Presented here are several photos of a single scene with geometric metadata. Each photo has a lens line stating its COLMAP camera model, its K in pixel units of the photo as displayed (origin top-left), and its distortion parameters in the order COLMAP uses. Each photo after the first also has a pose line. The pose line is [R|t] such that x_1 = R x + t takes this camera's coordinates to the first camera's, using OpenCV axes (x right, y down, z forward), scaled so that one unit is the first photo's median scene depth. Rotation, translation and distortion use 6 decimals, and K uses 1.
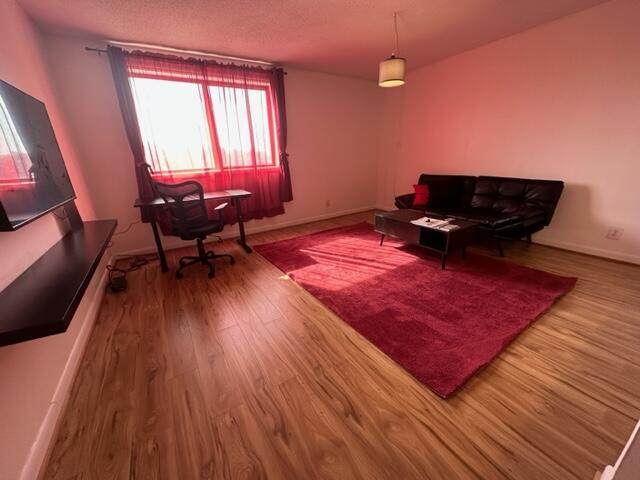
lens RADIAL K [[254.4, 0, 321.4], [0, 254.4, 241.3], [0, 0, 1]] dist [-0.012242, 0.004702]
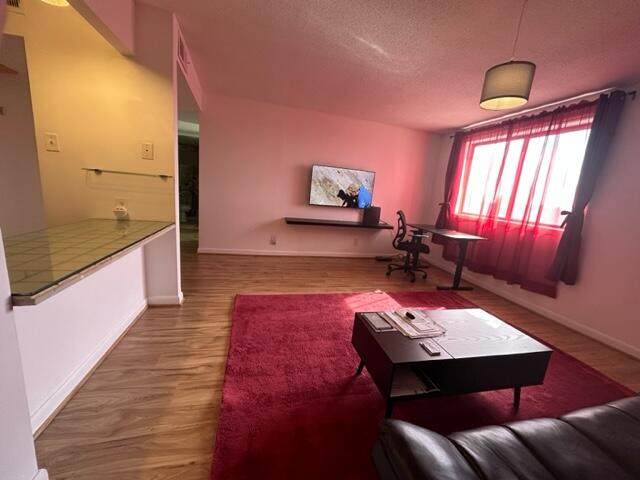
lens RADIAL K [[254.4, 0, 321.4], [0, 254.4, 241.3], [0, 0, 1]] dist [-0.012242, 0.004702]
pose [[-0.312733, 0.200634, -0.928409, 0.968587], [-0.383478, 0.867566, 0.316659, -0.330264], [0.868989, 0.455055, -0.194378, 0.815015]]
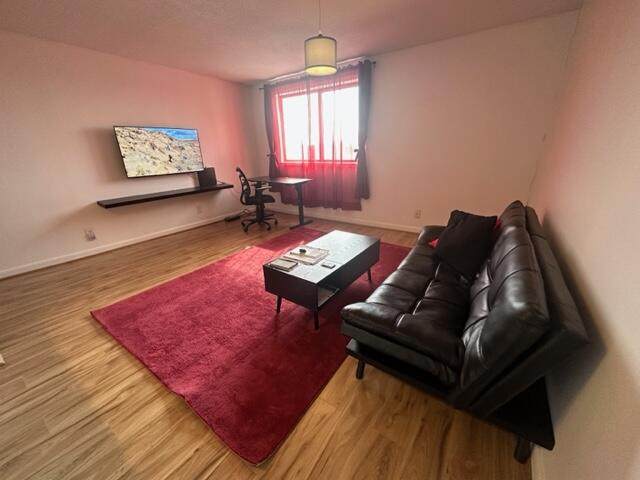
lens RADIAL K [[254.4, 0, 321.4], [0, 254.4, 241.3], [0, 0, 1]] dist [-0.012242, 0.004702]
pose [[0.387380, 0.344718, -0.855047, 1.042989], [-0.288999, 0.926122, 0.242441, -0.297188], [0.875452, 0.153191, 0.458384, 0.661971]]
